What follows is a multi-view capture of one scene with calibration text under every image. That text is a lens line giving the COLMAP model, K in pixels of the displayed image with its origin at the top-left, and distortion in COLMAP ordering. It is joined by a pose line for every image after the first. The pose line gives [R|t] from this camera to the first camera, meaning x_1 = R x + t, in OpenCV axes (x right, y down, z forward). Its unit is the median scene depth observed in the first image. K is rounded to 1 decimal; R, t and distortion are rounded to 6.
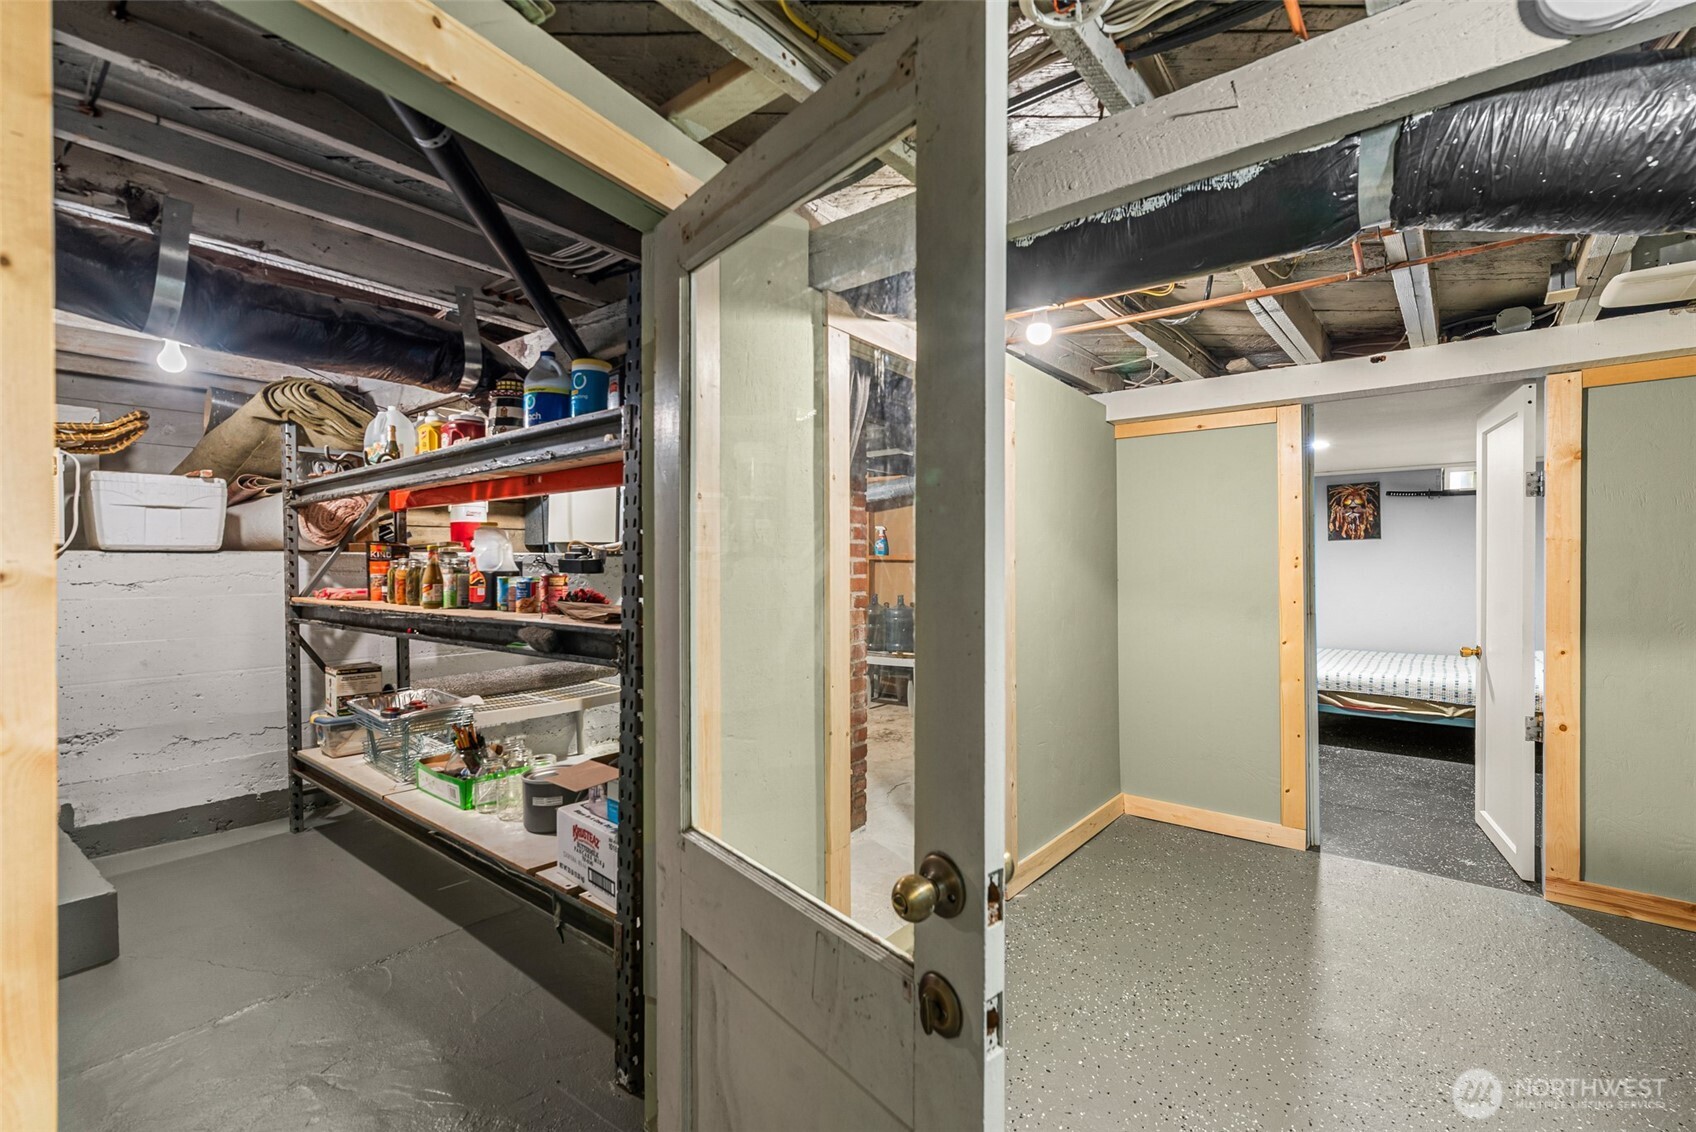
lens RADIAL K [[748.2, 0, 840.8], [0, 748.2, 565.4], [0, 0, 1]] dist [0.000920, -0.000398]
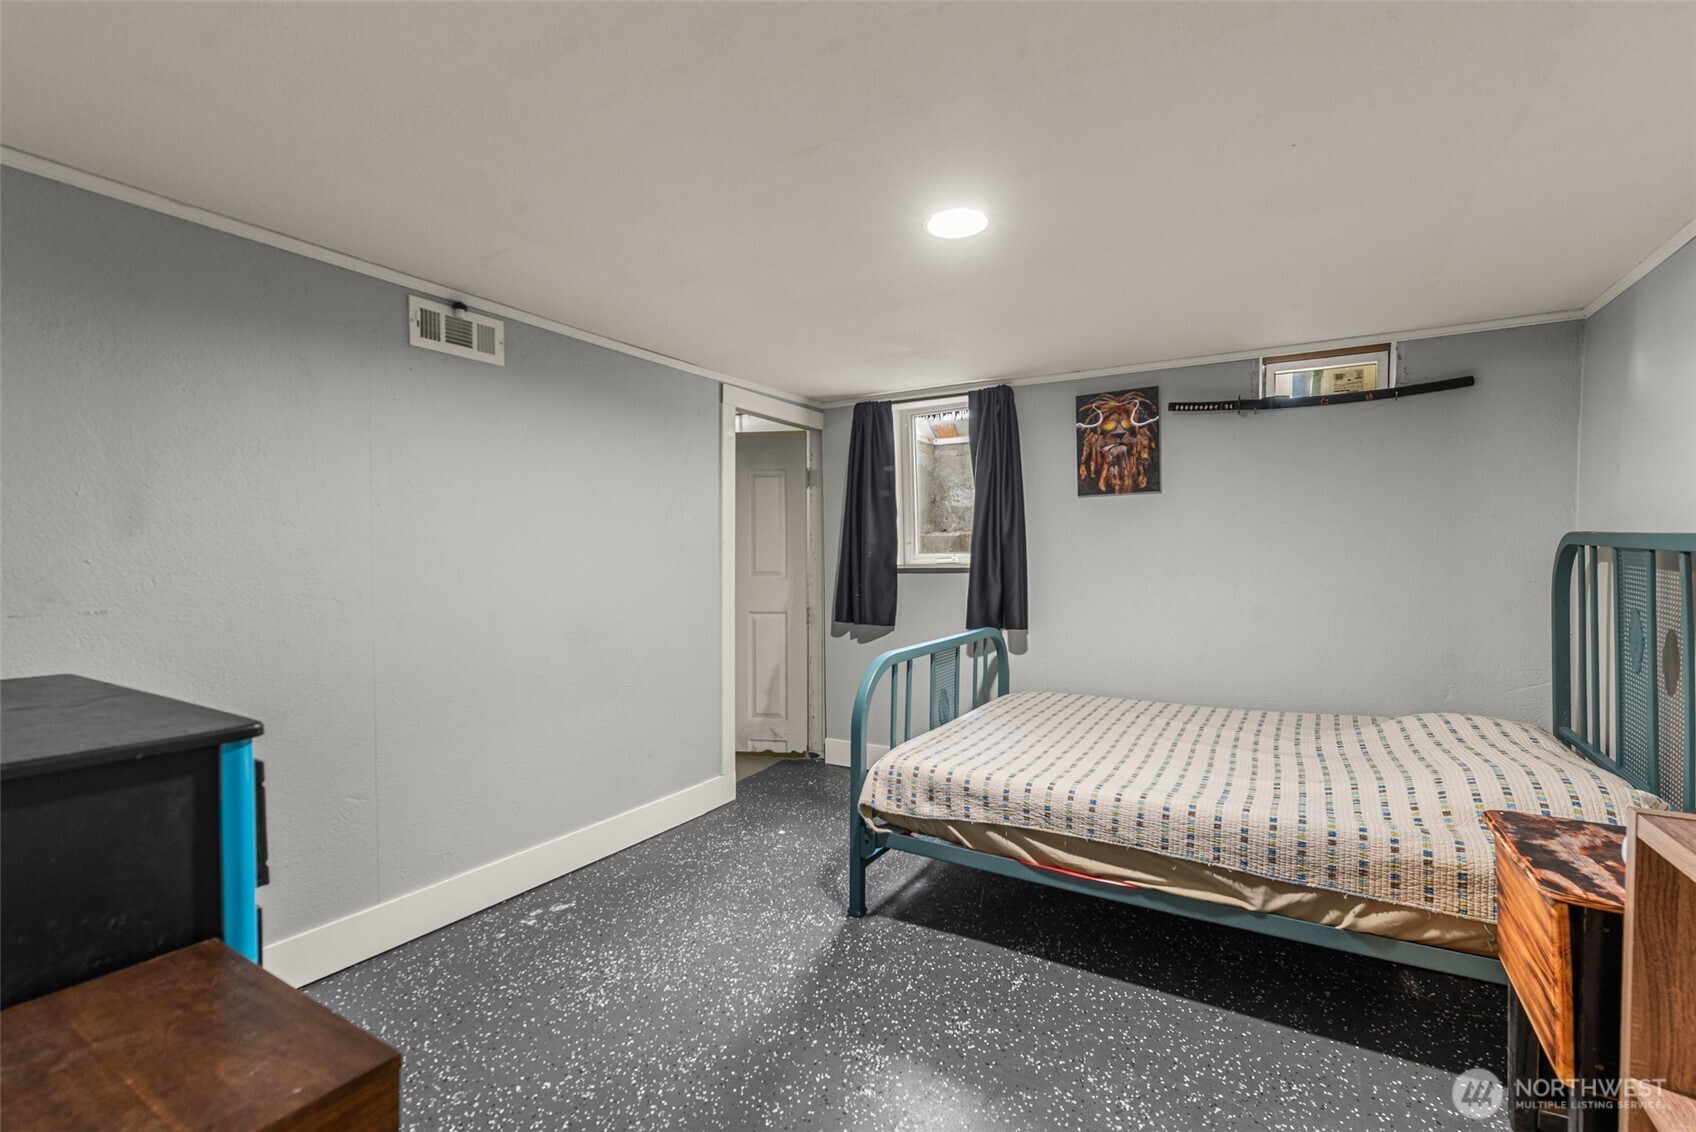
lens RADIAL K [[748.2, 0, 854.7], [0, 748.2, 560.1], [0, 0, 1]] dist [0.000920, -0.000398]
pose [[0.988451, -0.000423, 0.151543, 0.432907], [-0.000978, 0.999958, 0.009165, 0.009883], [-0.151540, -0.009208, 0.988408, 0.511565]]
